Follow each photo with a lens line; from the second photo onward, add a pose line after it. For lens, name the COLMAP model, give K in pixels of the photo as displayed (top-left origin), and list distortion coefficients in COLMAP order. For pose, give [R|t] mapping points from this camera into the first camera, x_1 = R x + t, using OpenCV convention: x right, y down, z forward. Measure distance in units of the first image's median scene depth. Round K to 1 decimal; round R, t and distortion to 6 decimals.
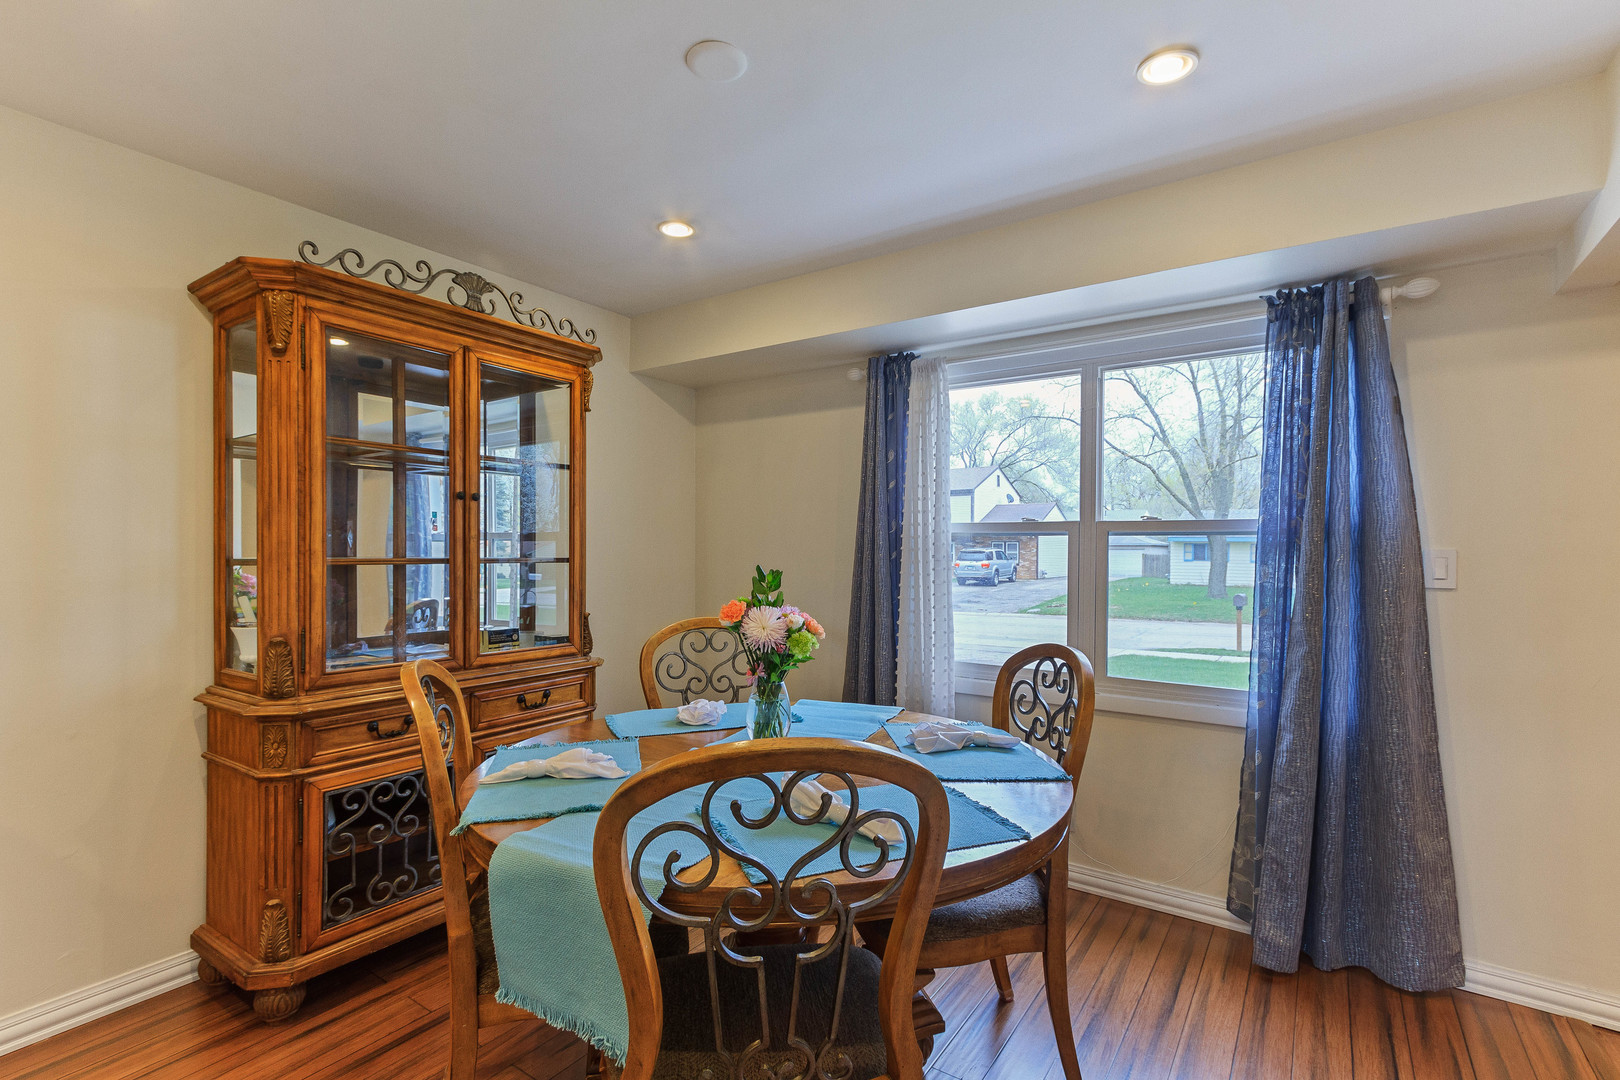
lens RADIAL K [[744.1, 0, 813.8], [0, 744.1, 551.3], [0, 0, 1]] dist [0.017217, -0.001812]
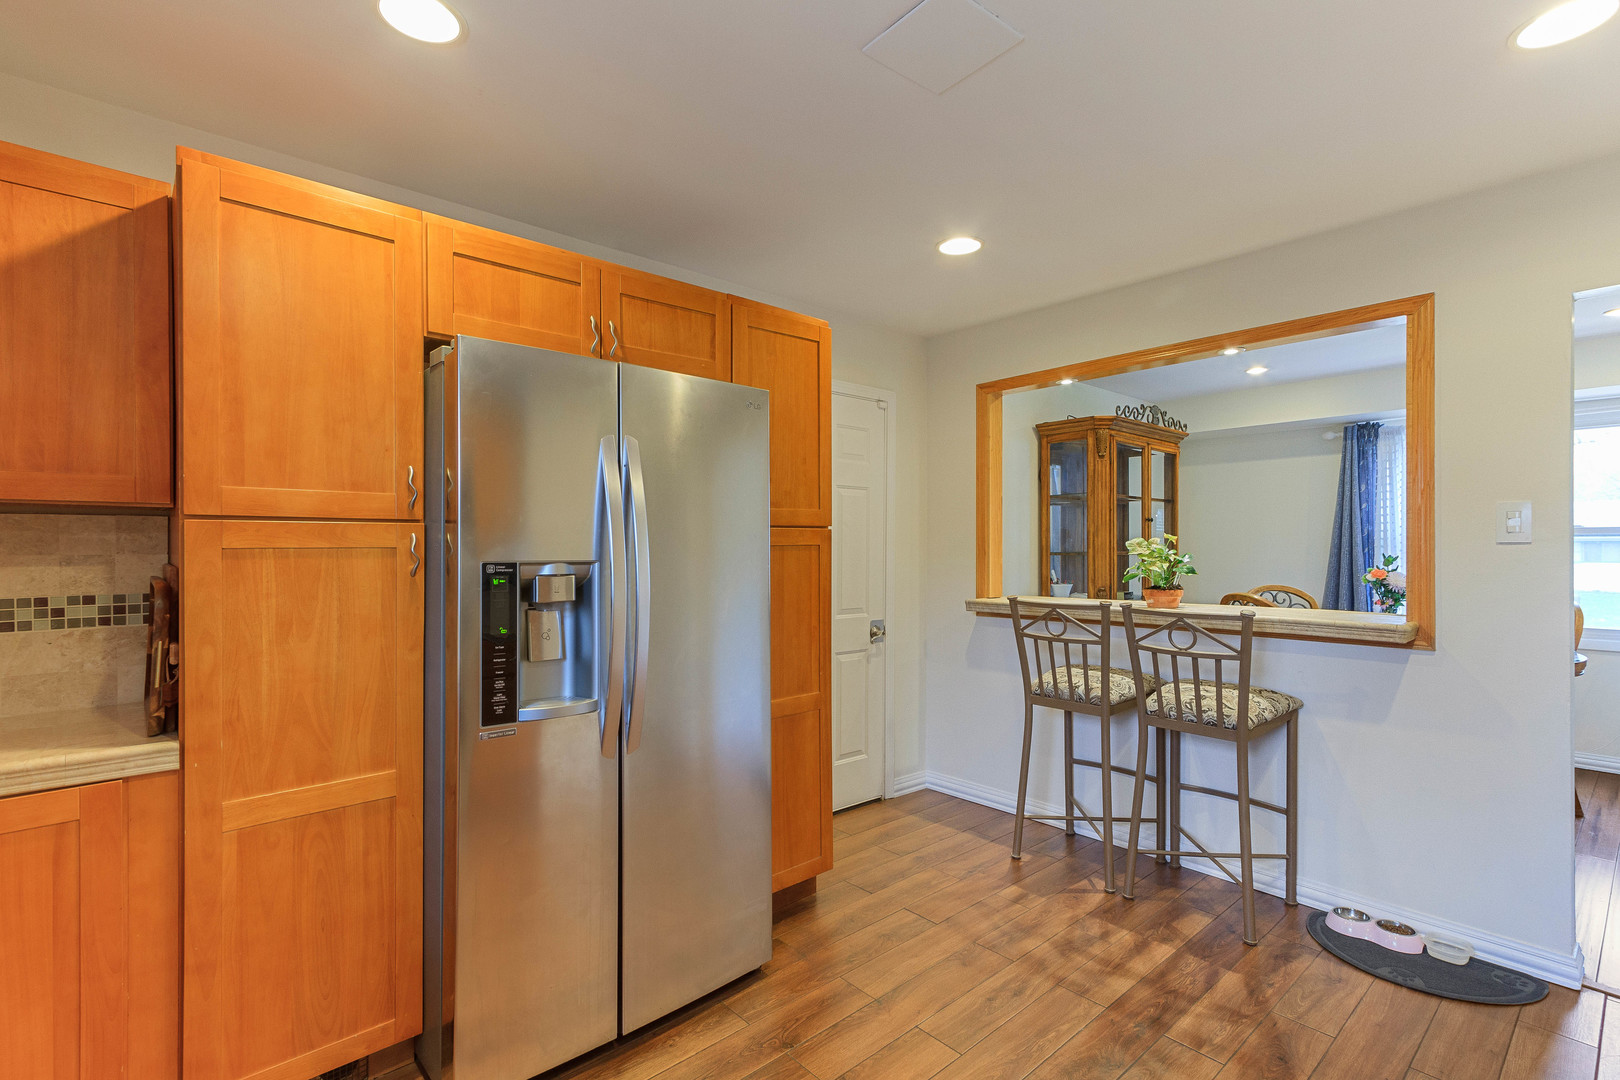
lens RADIAL K [[744.1, 0, 816.7], [0, 744.1, 545.8], [0, 0, 1]] dist [0.017217, -0.001812]
pose [[0.969864, -0.008173, -0.243508, -0.646835], [0.006396, 0.999947, -0.008088, 0.003198], [0.243561, 0.006287, 0.969865, -0.852862]]
